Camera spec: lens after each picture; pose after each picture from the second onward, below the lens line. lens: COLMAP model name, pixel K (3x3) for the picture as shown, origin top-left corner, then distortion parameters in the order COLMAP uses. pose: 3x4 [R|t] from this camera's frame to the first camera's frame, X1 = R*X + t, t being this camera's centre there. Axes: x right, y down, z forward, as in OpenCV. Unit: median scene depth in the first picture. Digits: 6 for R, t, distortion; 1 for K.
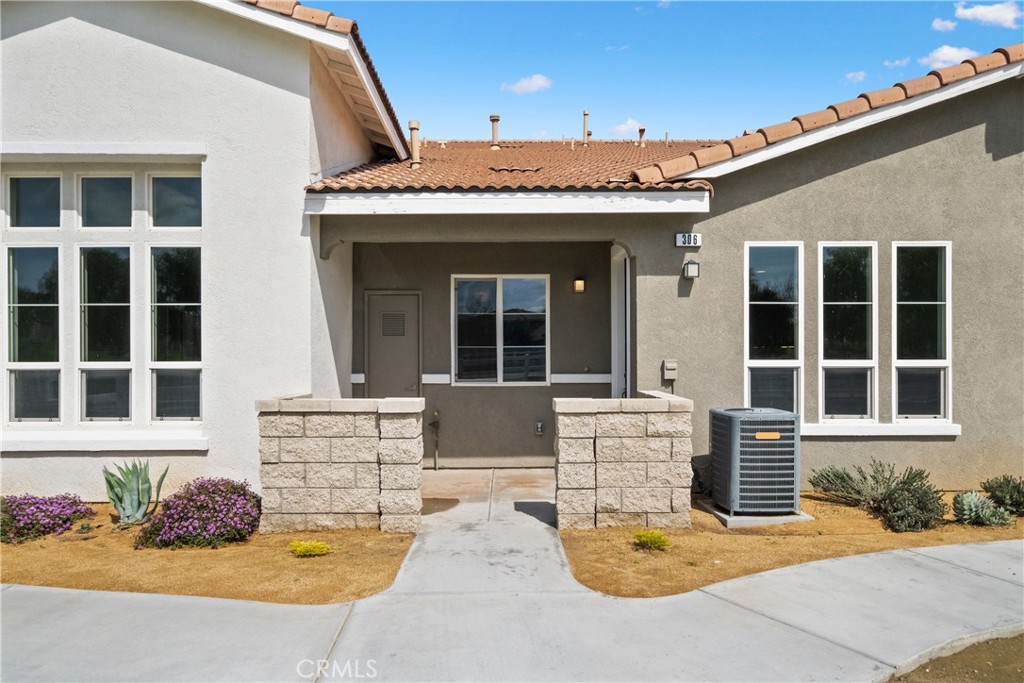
lens RADIAL K [[706.1, 0, 513.6], [0, 706.1, 347.8], [0, 0, 1]] dist [-0.001856, -0.003926]
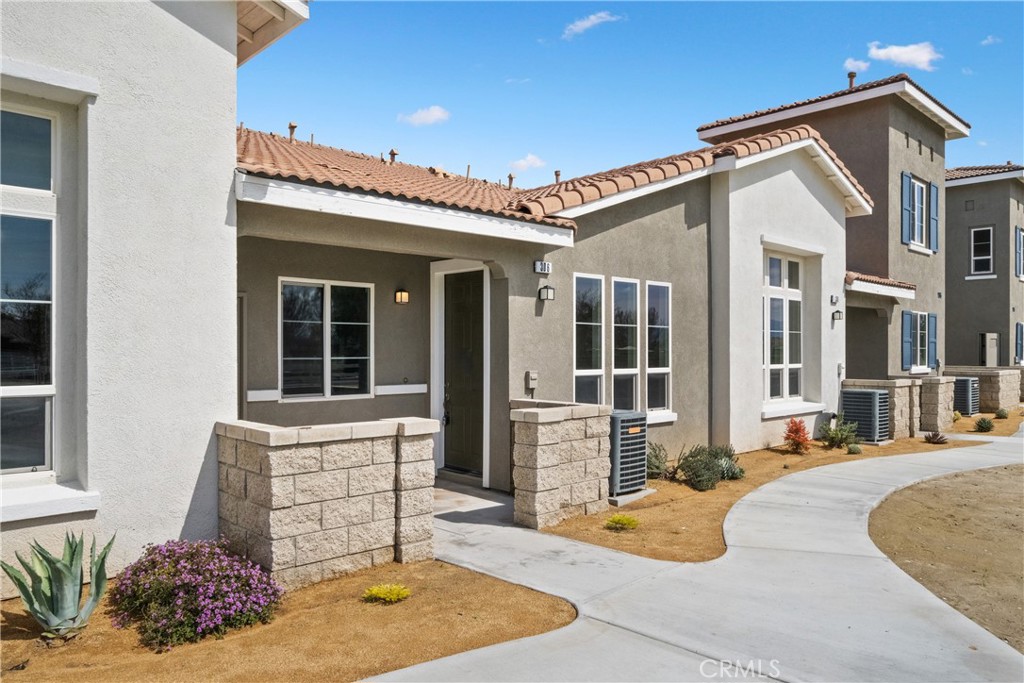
lens RADIAL K [[706.1, 0, 548.6], [0, 706.1, 345.0], [0, 0, 1]] dist [-0.001856, -0.003926]
pose [[0.723960, 0.009259, 0.689779, -0.600603], [-0.006432, 0.999957, -0.006672, -0.019207], [-0.689812, 0.000394, 0.723989, 0.169769]]
